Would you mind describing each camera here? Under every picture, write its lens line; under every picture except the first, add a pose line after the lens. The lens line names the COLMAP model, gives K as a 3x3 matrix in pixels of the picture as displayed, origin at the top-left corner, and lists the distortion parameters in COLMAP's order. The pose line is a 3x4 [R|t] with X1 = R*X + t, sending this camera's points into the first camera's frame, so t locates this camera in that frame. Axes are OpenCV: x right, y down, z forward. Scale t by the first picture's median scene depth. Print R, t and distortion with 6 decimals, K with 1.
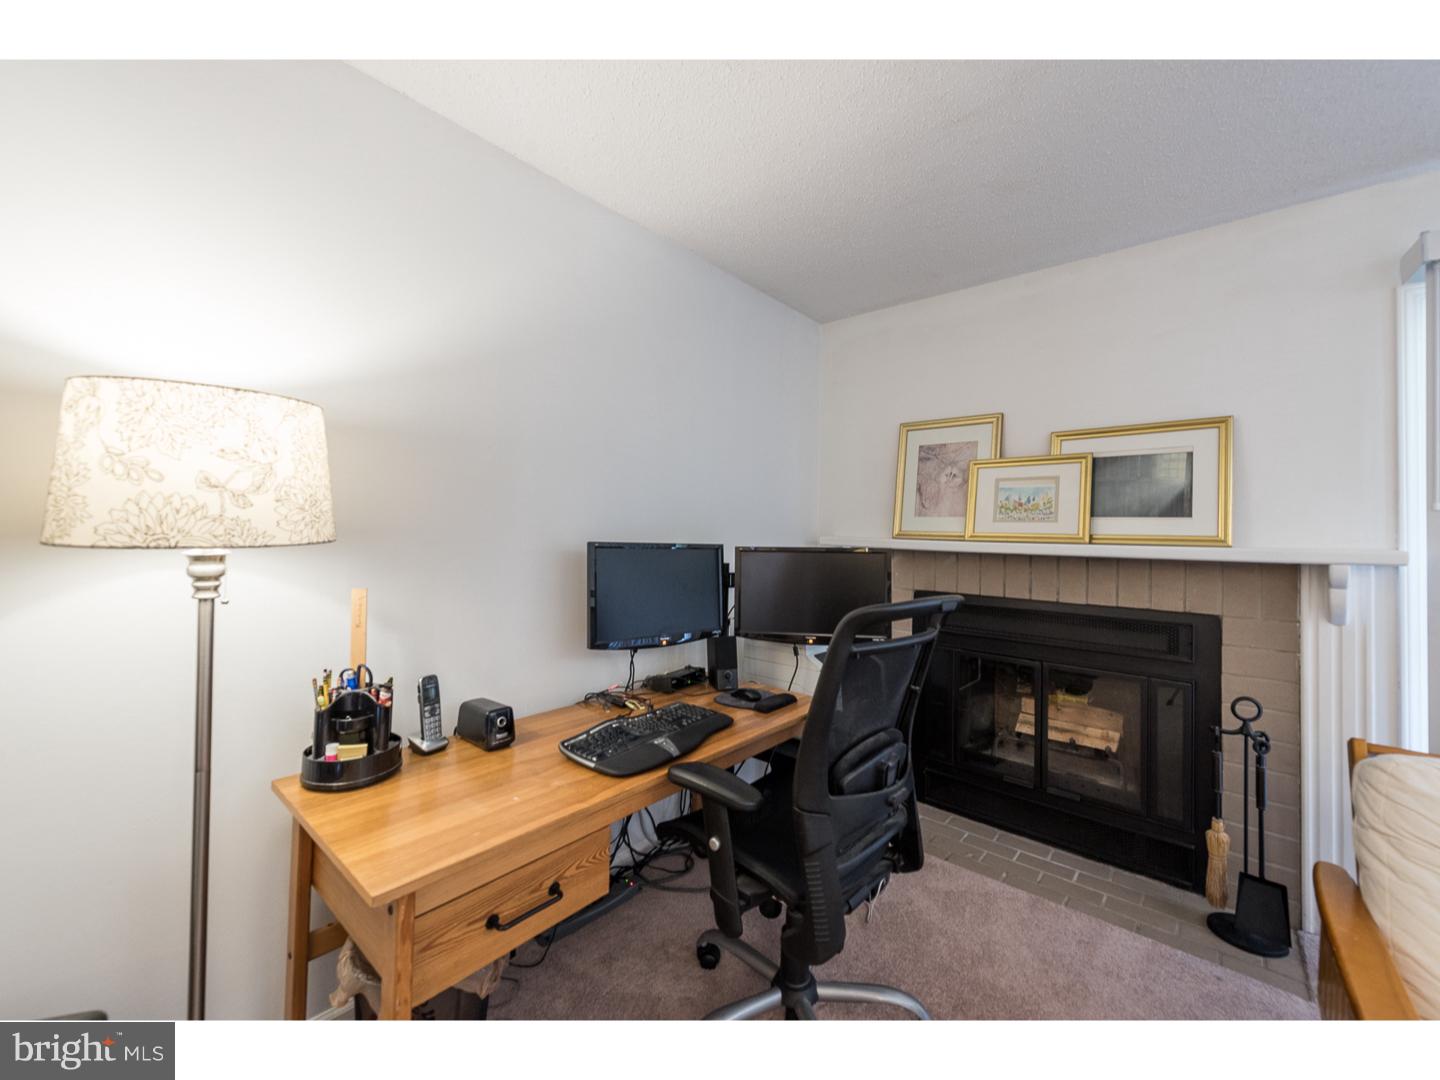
lens RADIAL K [[569.7, 0, 722.0], [0, 569.7, 526.1], [0, 0, 1]] dist [0.018806, -0.000183]
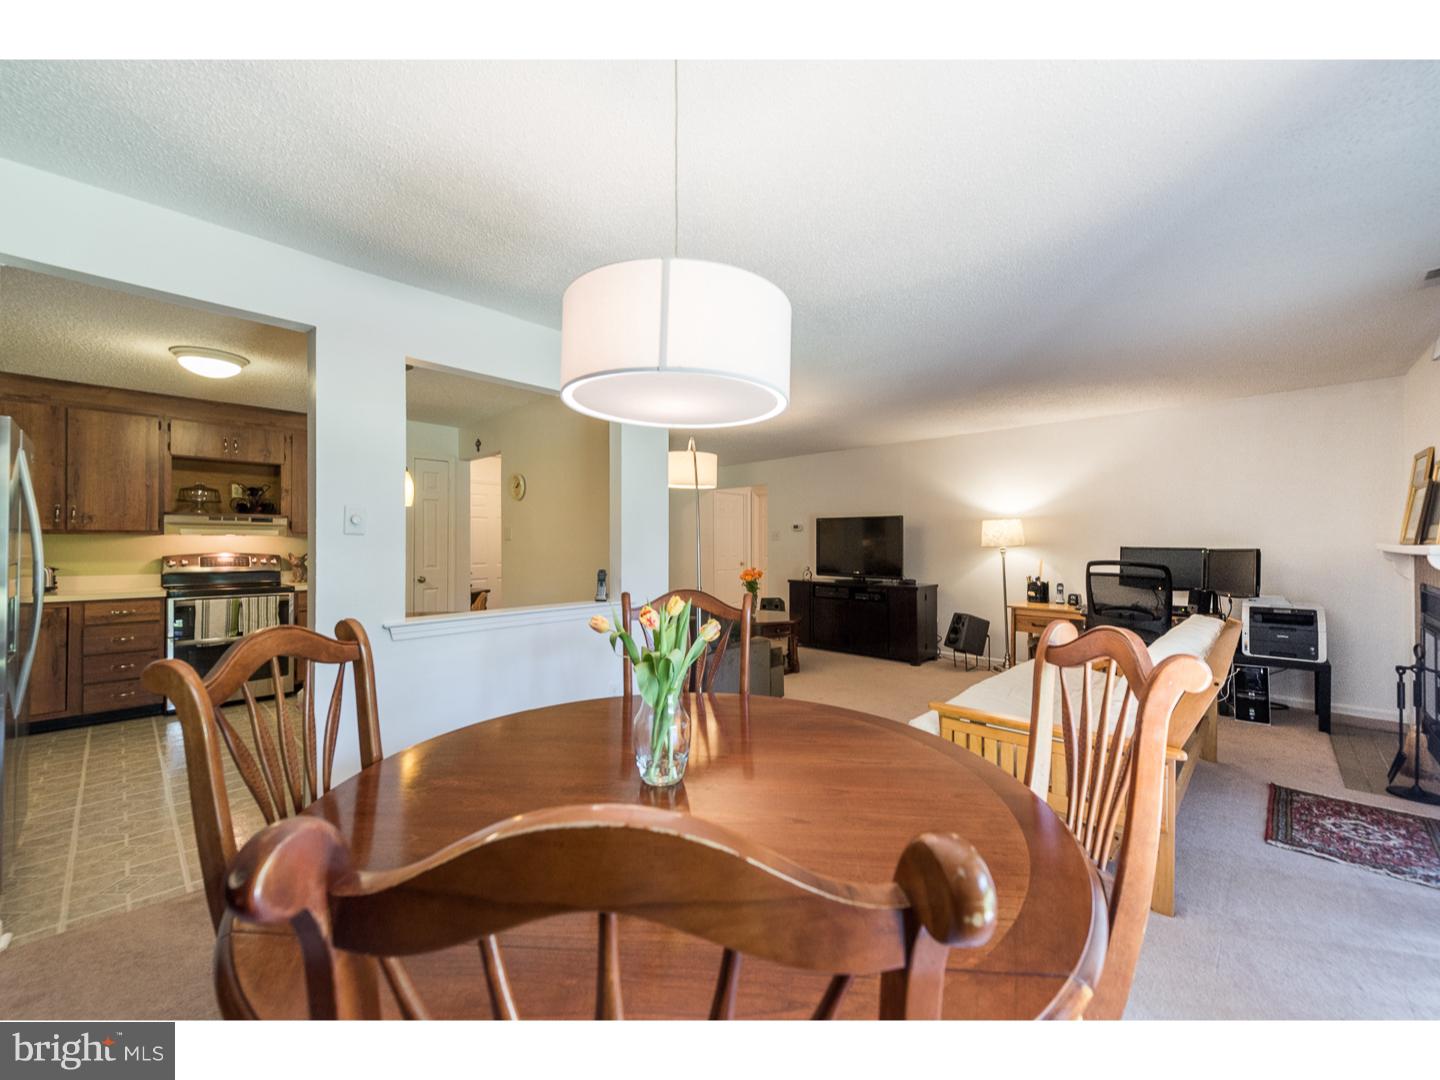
lens RADIAL K [[576.5, 0, 714.7], [0, 576.5, 546.4], [0, 0, 1]] dist [0.018896, -0.000176]
pose [[-0.064828, -0.013227, -0.997809, 2.280776], [0.010670, 0.999846, -0.013947, 0.037585], [0.997839, -0.011551, -0.064677, -0.659142]]
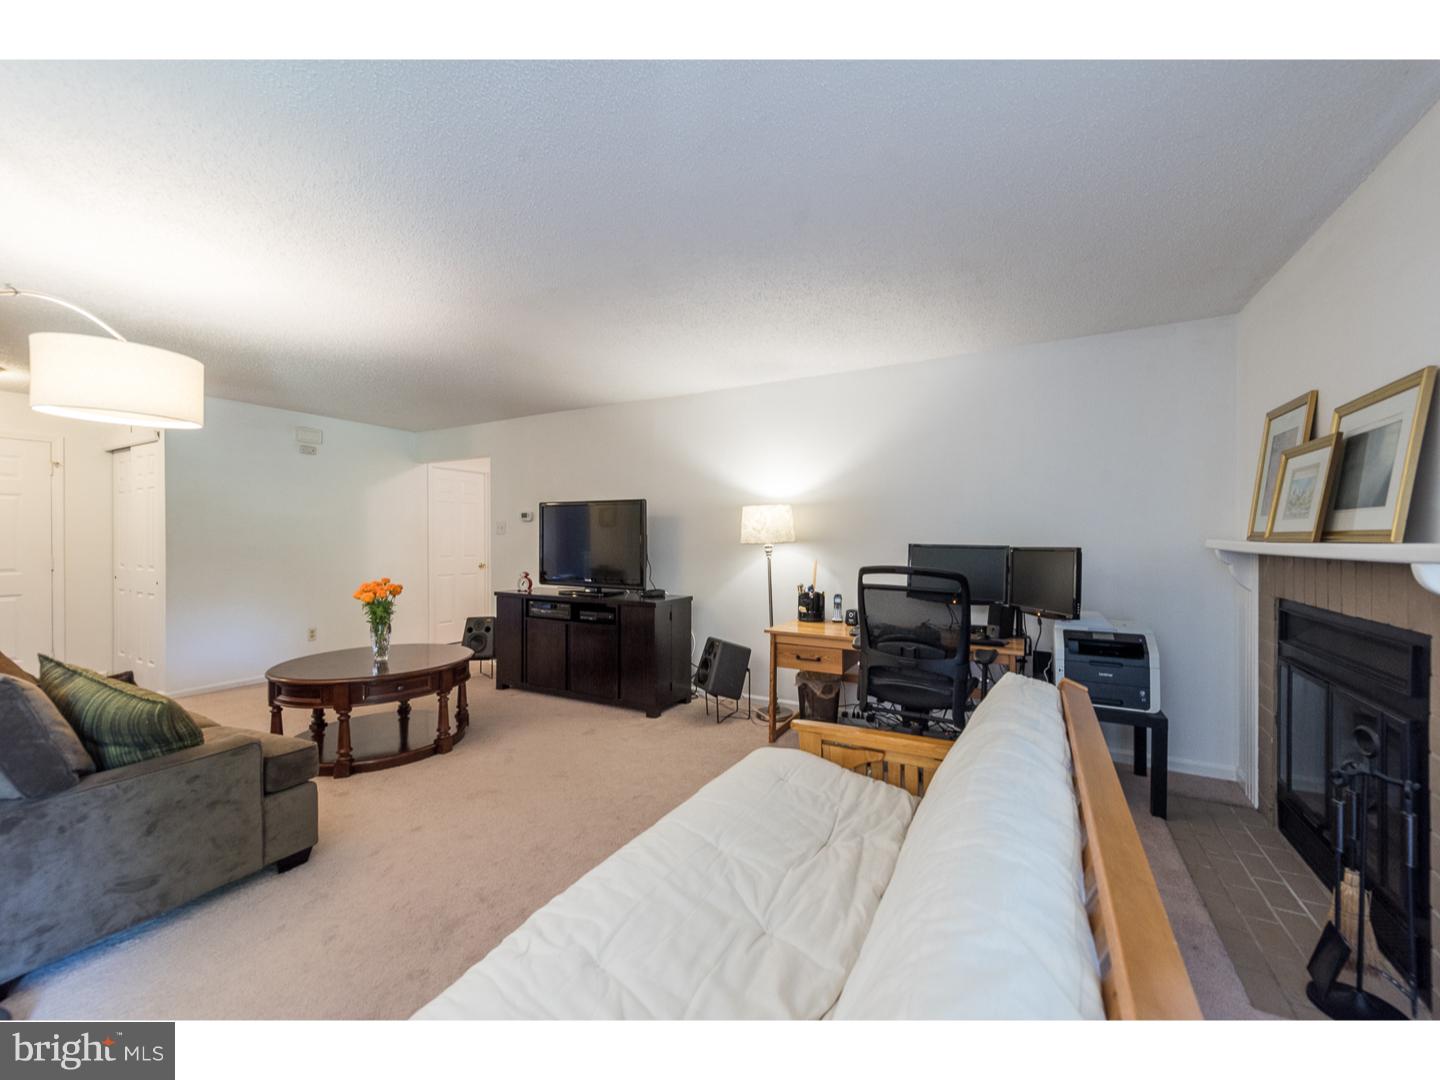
lens RADIAL K [[576.5, 0, 714.7], [0, 576.5, 546.4], [0, 0, 1]] dist [0.018896, -0.000176]
pose [[0.191029, -0.004925, -0.981572, 1.366857], [0.014554, 0.999892, -0.002184, 0.026588], [0.981477, -0.013869, 0.191080, -0.047896]]
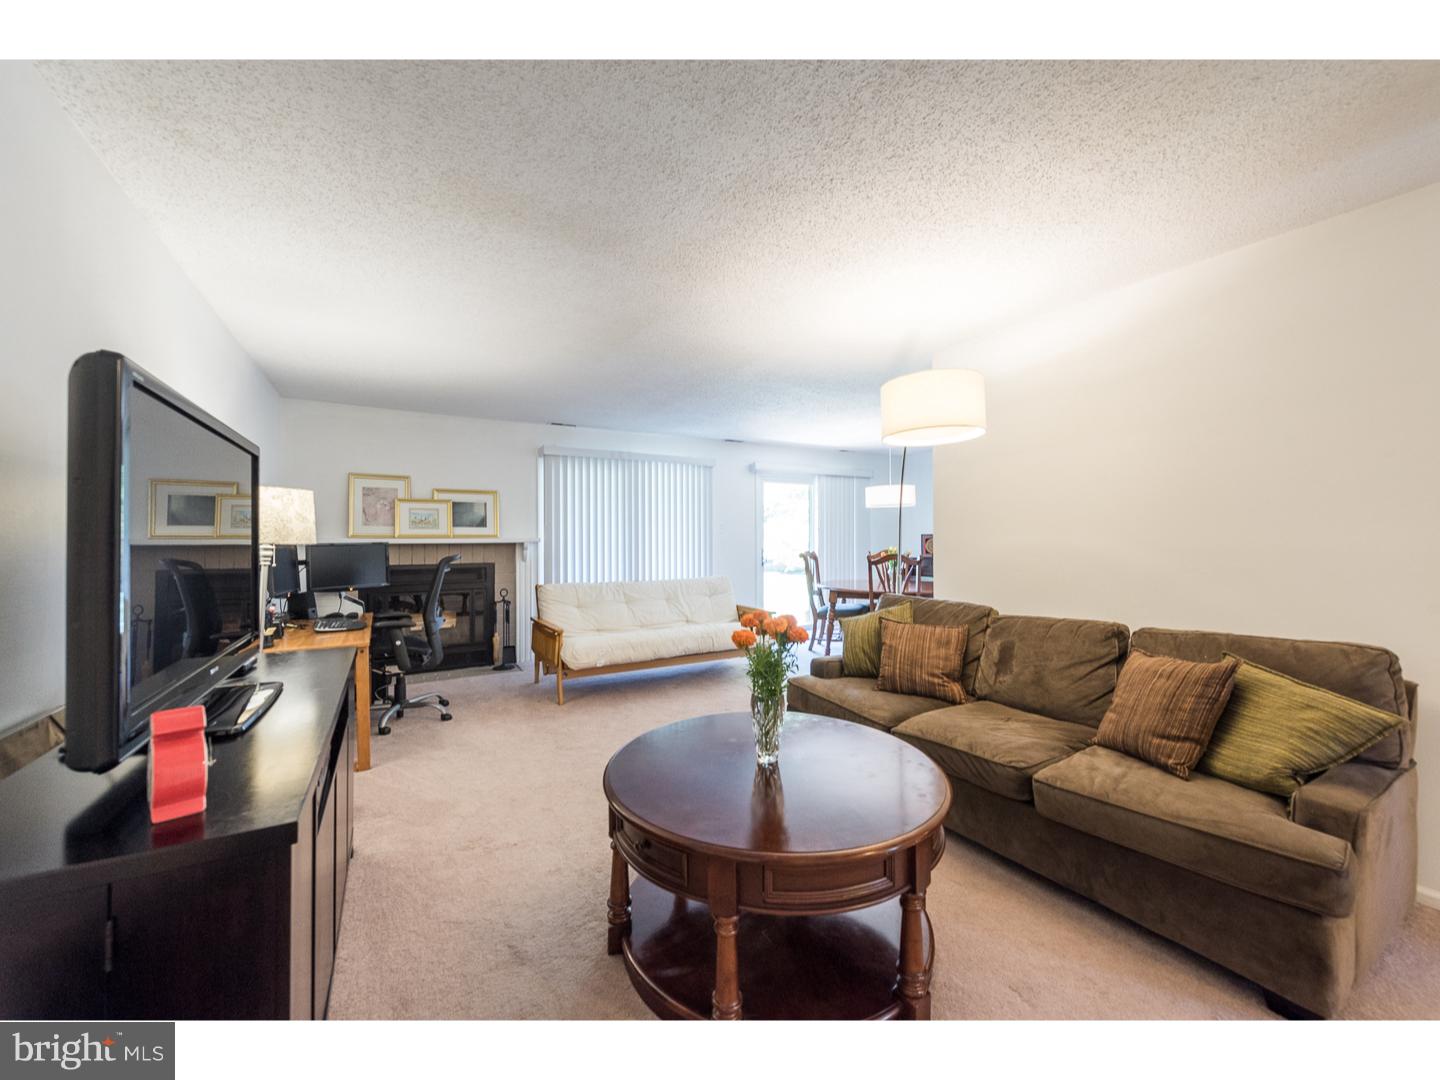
lens RADIAL K [[569.7, 0, 722.0], [0, 569.7, 526.1], [0, 0, 1]] dist [0.018806, -0.000183]
pose [[0.324218, -0.001199, 0.945982, -1.291541], [-0.001029, 0.999998, 0.001620, -0.025400], [-0.945982, -0.001498, 0.324216, -0.863852]]
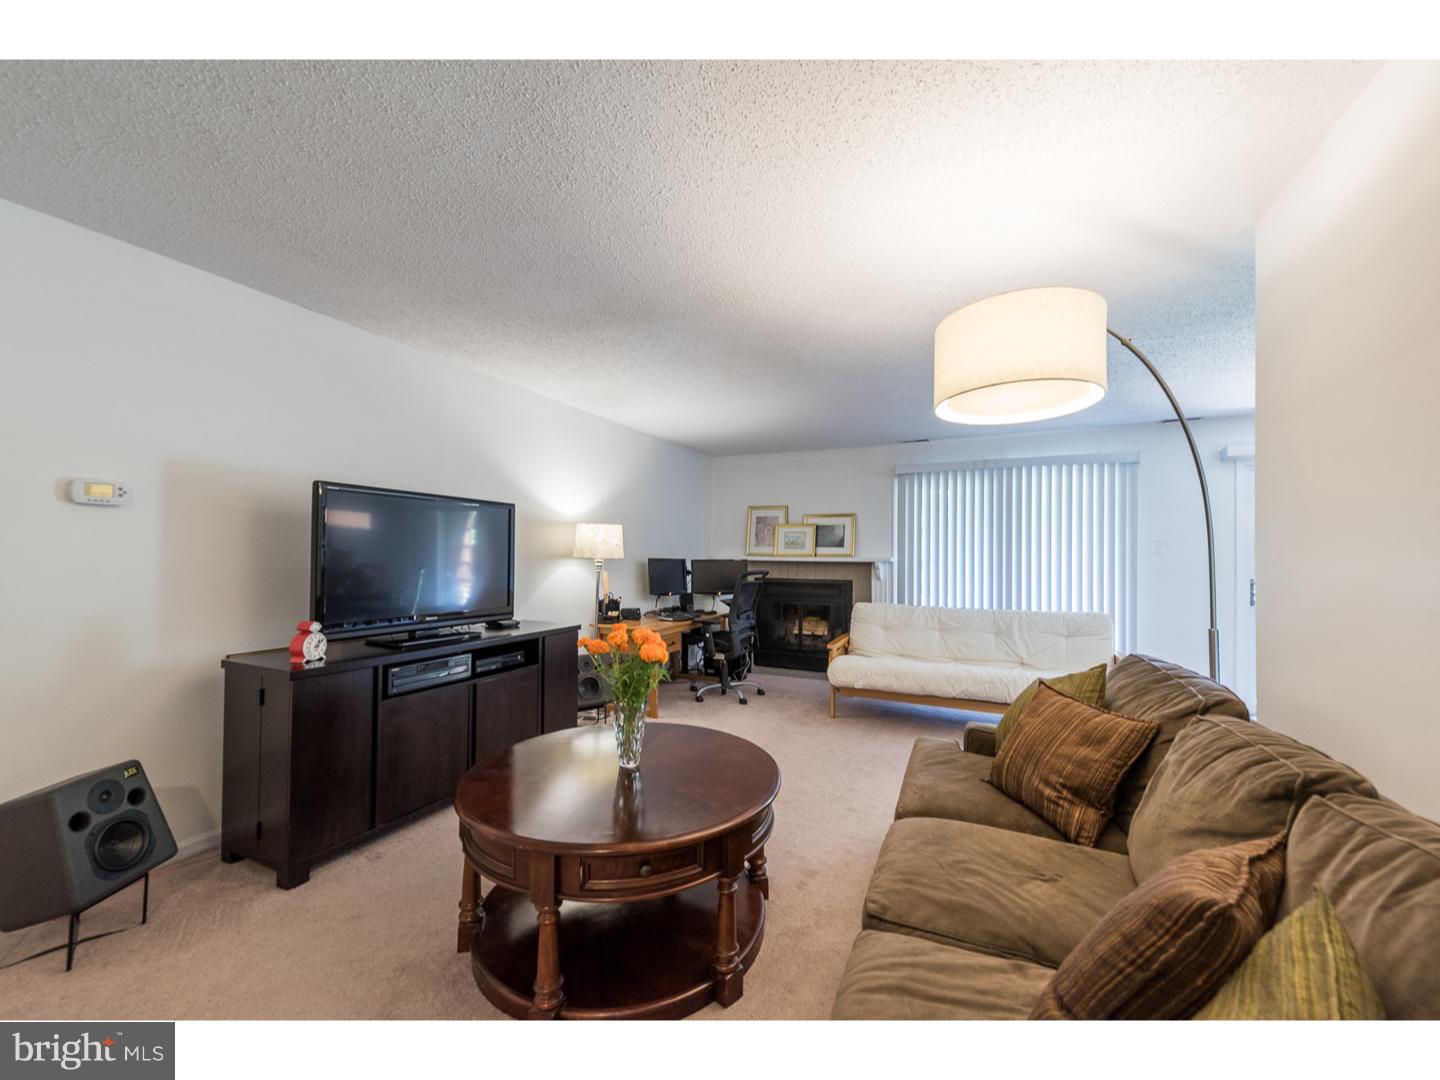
lens RADIAL K [[576.5, 0, 714.7], [0, 576.5, 546.4], [0, 0, 1]] dist [0.018896, -0.000176]
pose [[0.966095, -0.005894, 0.258121, -0.551415], [0.006453, 0.999978, -0.001320, -0.019818], [-0.258108, 0.002941, 0.966112, -1.589263]]
